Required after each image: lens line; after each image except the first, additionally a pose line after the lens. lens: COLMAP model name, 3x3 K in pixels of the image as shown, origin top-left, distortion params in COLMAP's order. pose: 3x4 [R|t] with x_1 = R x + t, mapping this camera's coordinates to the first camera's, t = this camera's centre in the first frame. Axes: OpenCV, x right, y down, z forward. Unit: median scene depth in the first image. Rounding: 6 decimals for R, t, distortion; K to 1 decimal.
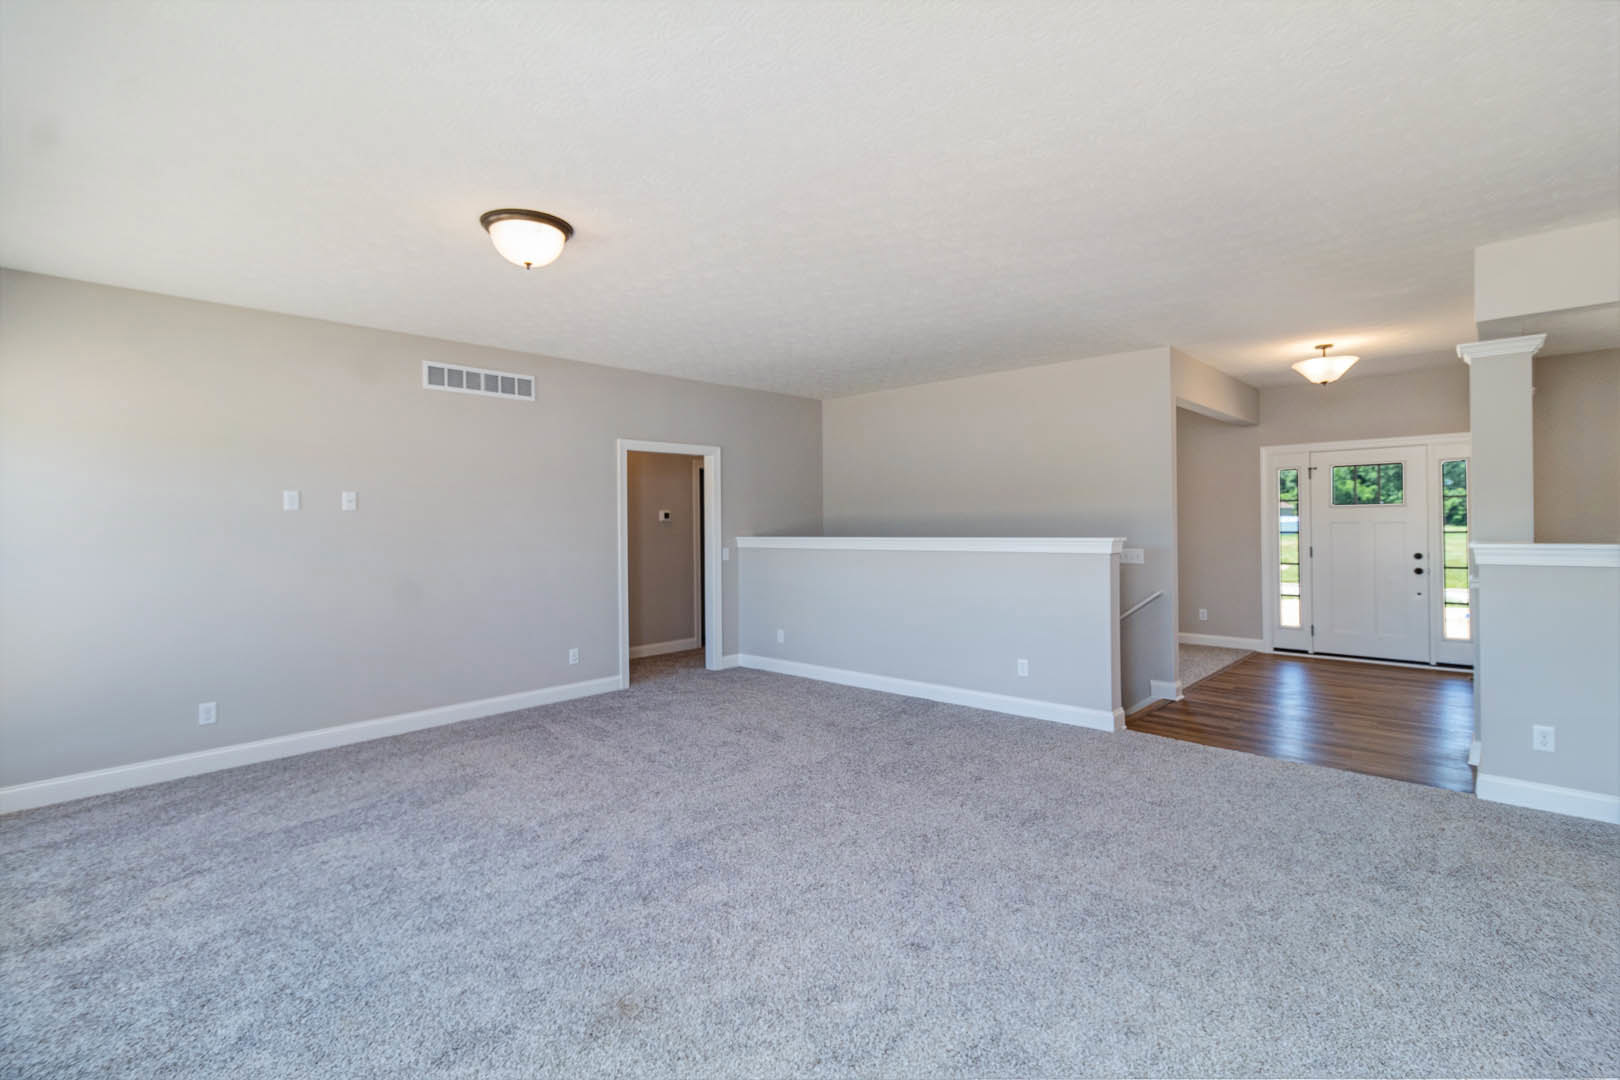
lens RADIAL K [[751.3, 0, 819.4], [0, 751.3, 523.1], [0, 0, 1]] dist [0.001304, 0.001125]
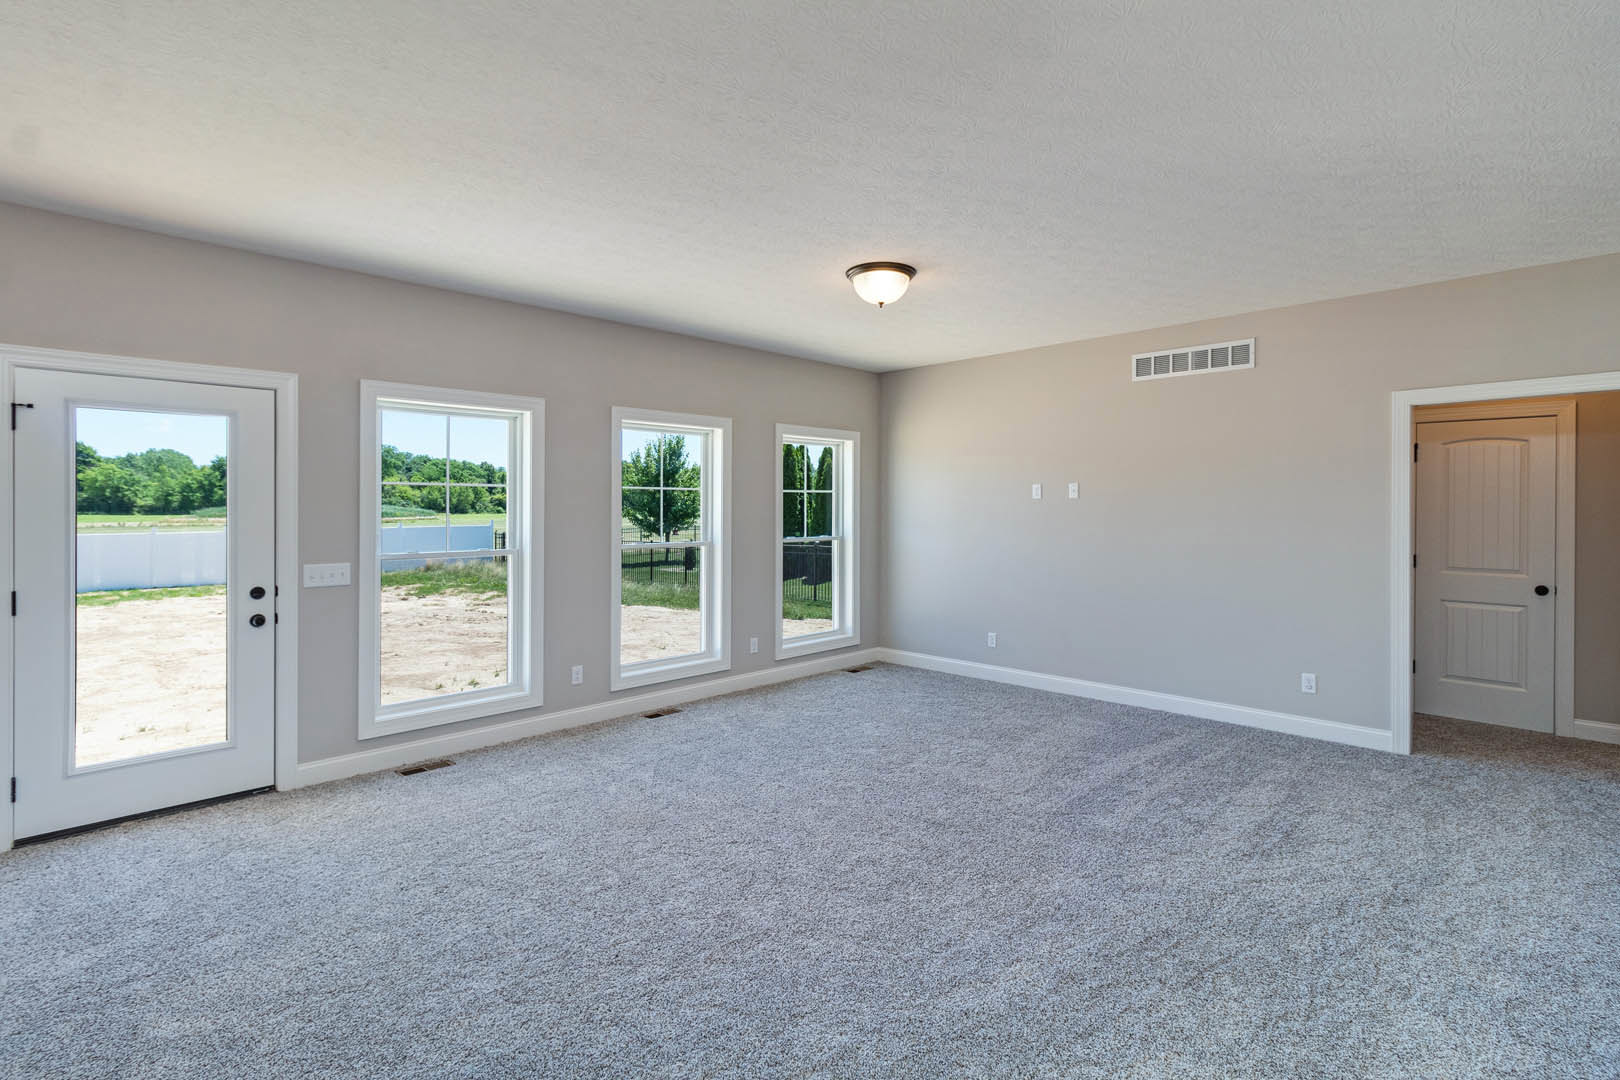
lens RADIAL K [[768.1, 0, 824.1], [0, 768.1, 507.6], [0, 0, 1]] dist [0.000800, 0.000323]
pose [[-0.026248, 0.007270, -0.999629, 0.550583], [-0.004900, 0.999961, 0.007401, -0.009298], [0.999643, 0.005092, -0.026212, 0.591557]]
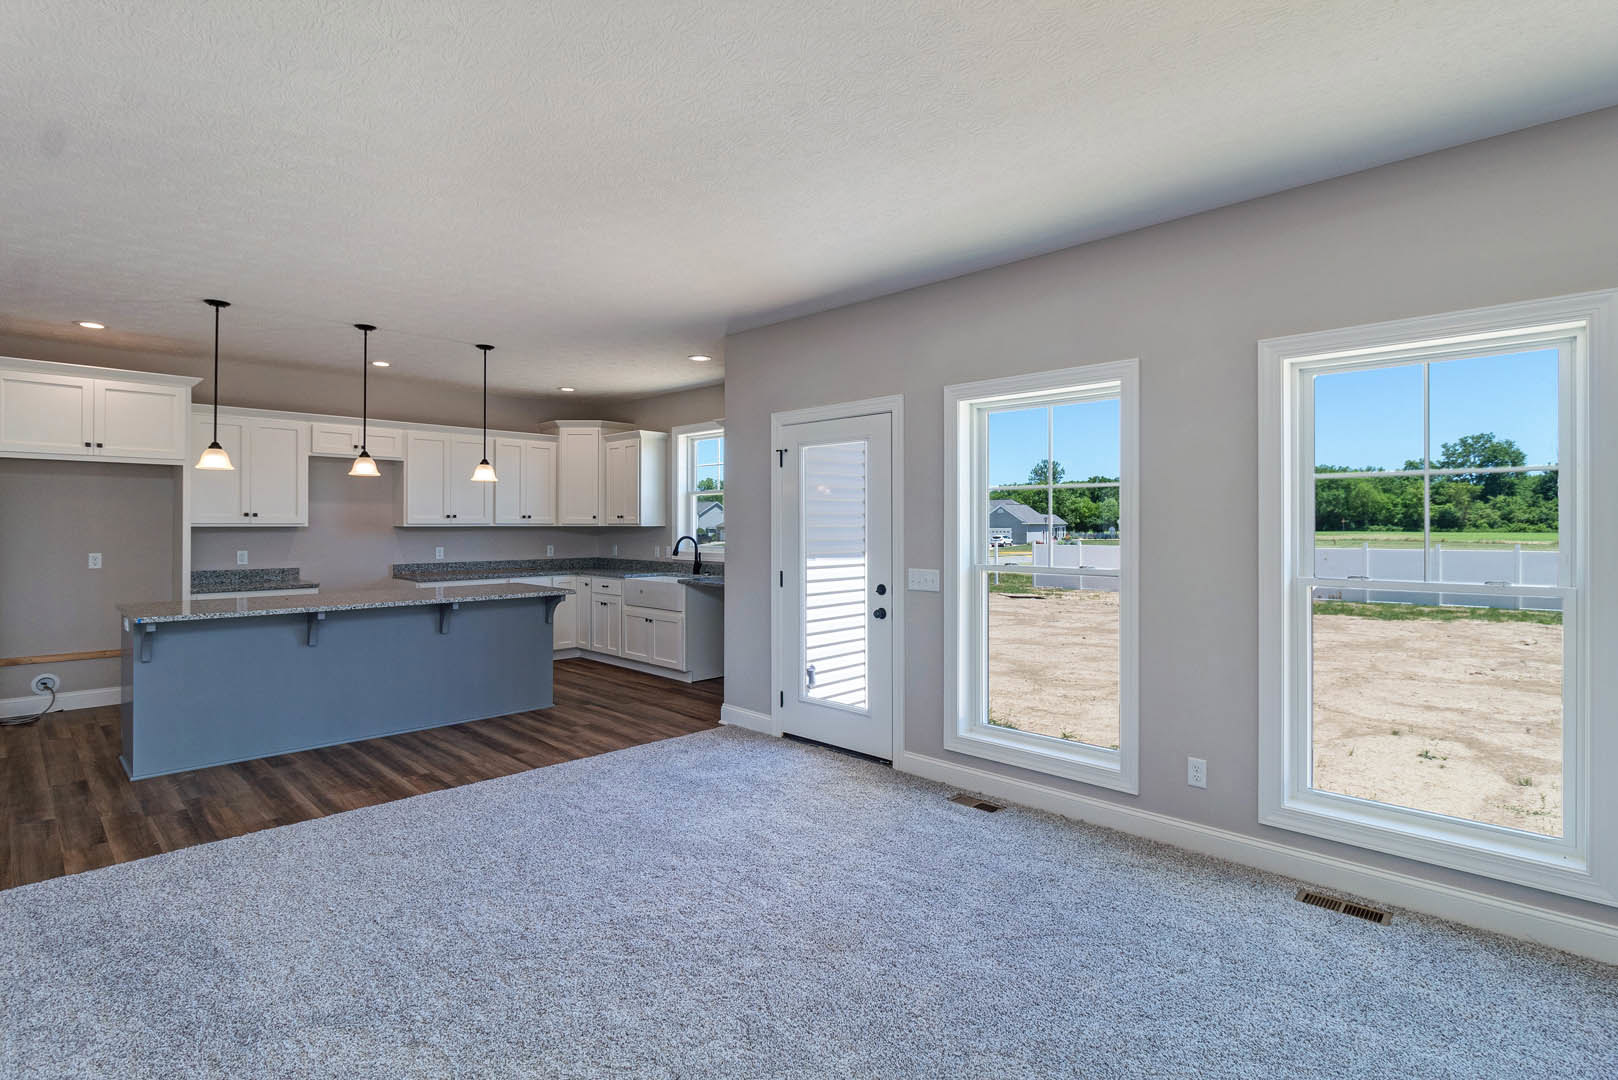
lens RADIAL K [[783.8, 0, 815.3], [0, 783.8, 521.4], [0, 0, 1]] dist [-0.001437, -0.000995]
pose [[-0.999684, 0.007293, 0.024077, -0.108888], [0.007283, 0.999973, -0.000488, 0.004389], [-0.024080, -0.000312, -0.999710, 0.897990]]
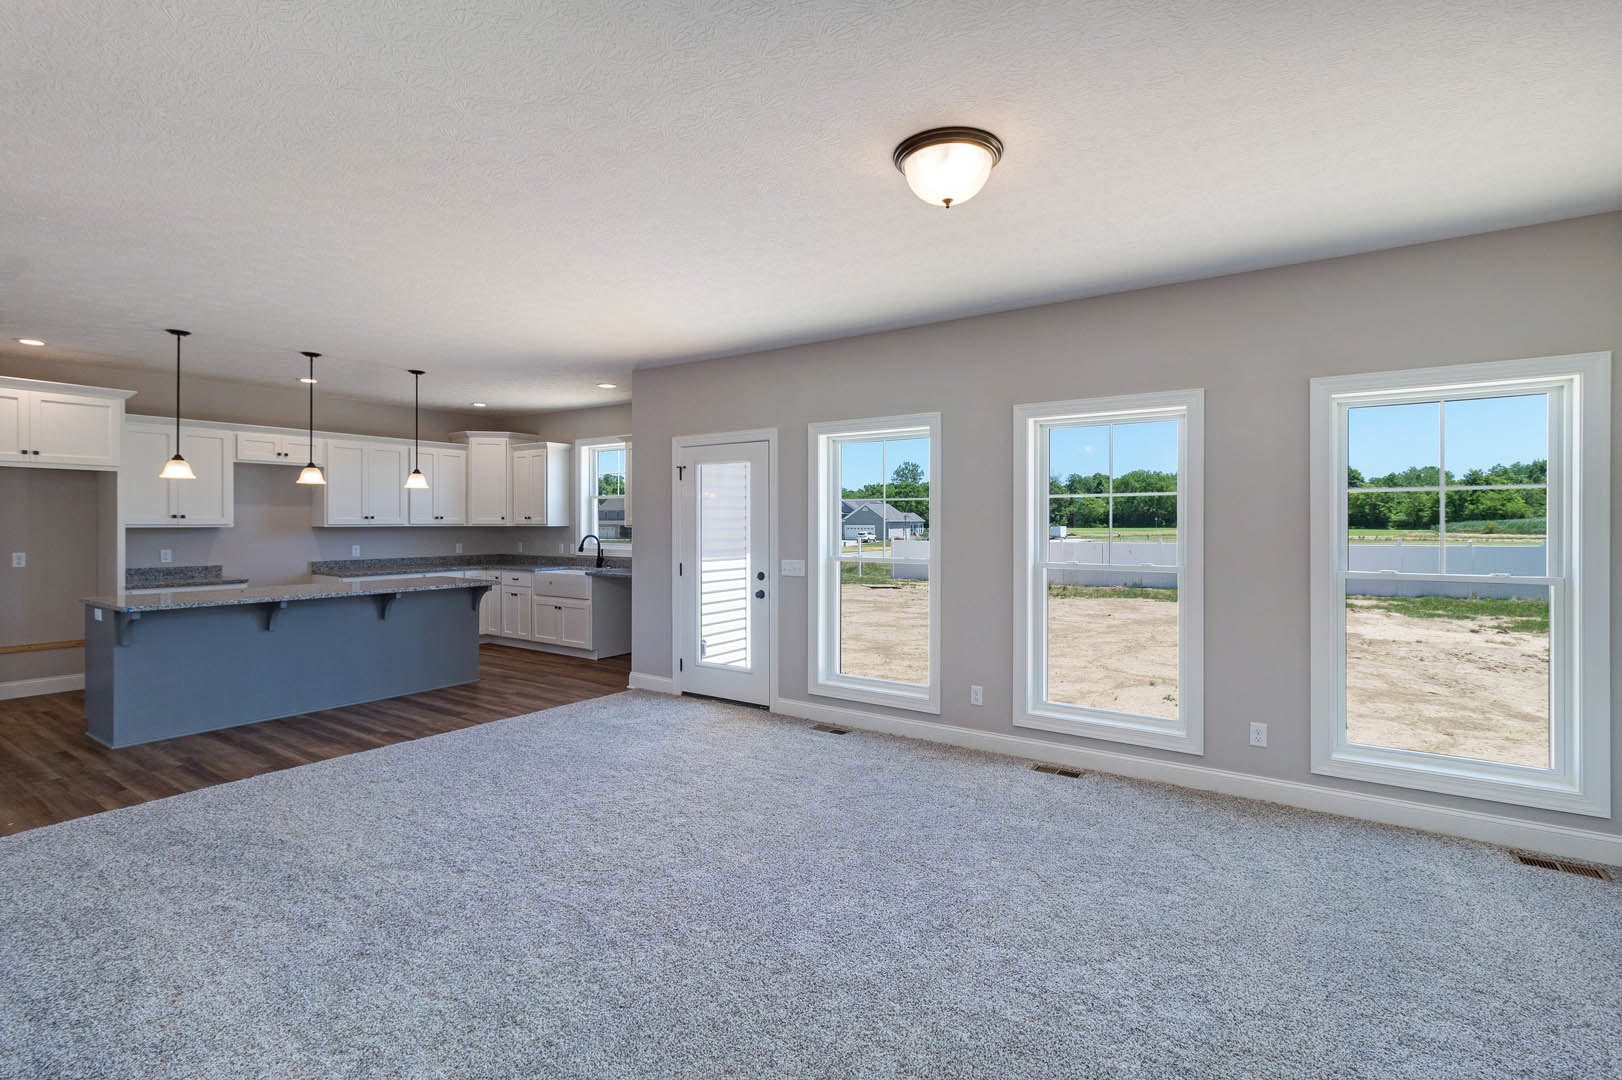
lens RADIAL K [[752.2, 0, 820.5], [0, 752.2, 523.1], [0, 0, 1]] dist [0.001304, 0.001125]
pose [[-0.988998, 0.007239, -0.147751, -0.085523], [0.006312, 0.999957, 0.006742, -0.003384], [0.147794, 0.005735, -0.989002, 1.115902]]
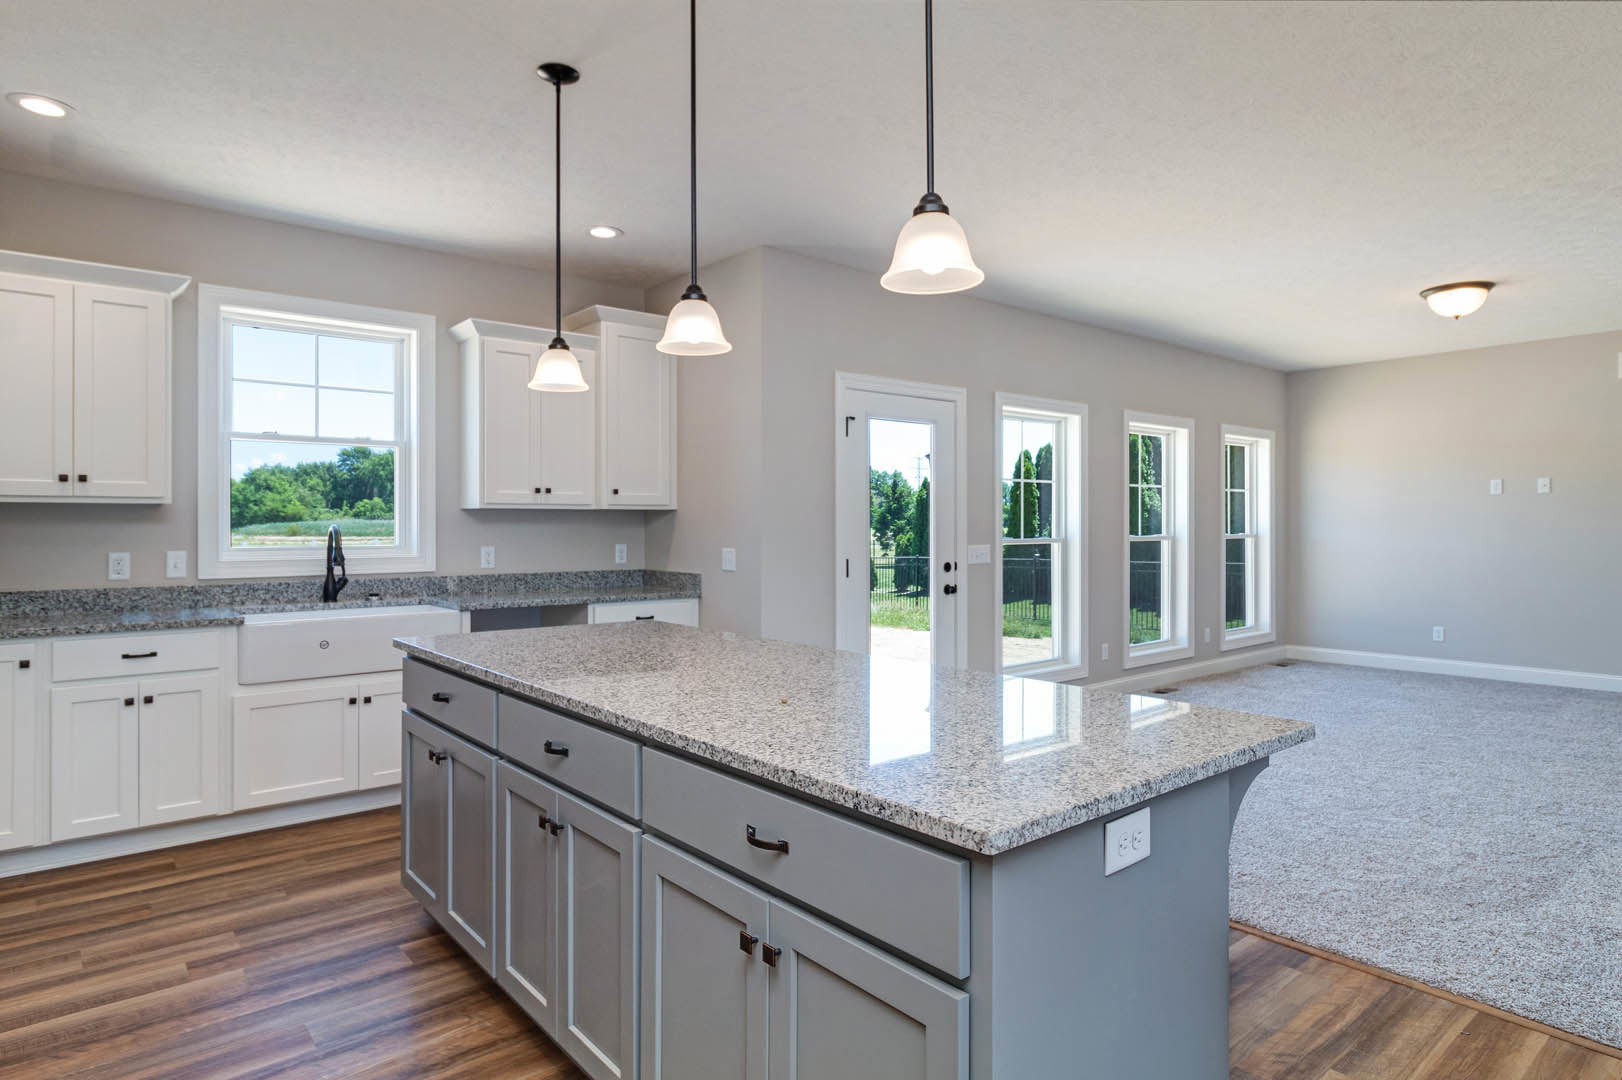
lens RADIAL K [[914.9, 0, 812.7], [0, 914.9, 522.7], [0, 0, 1]] dist [-0.000942, -0.002908]
pose [[-0.129087, 0.006324, -0.991613, 0.913495], [-0.000930, 0.999978, 0.006498, 0.020628], [0.991633, 0.001761, -0.129078, 0.019851]]
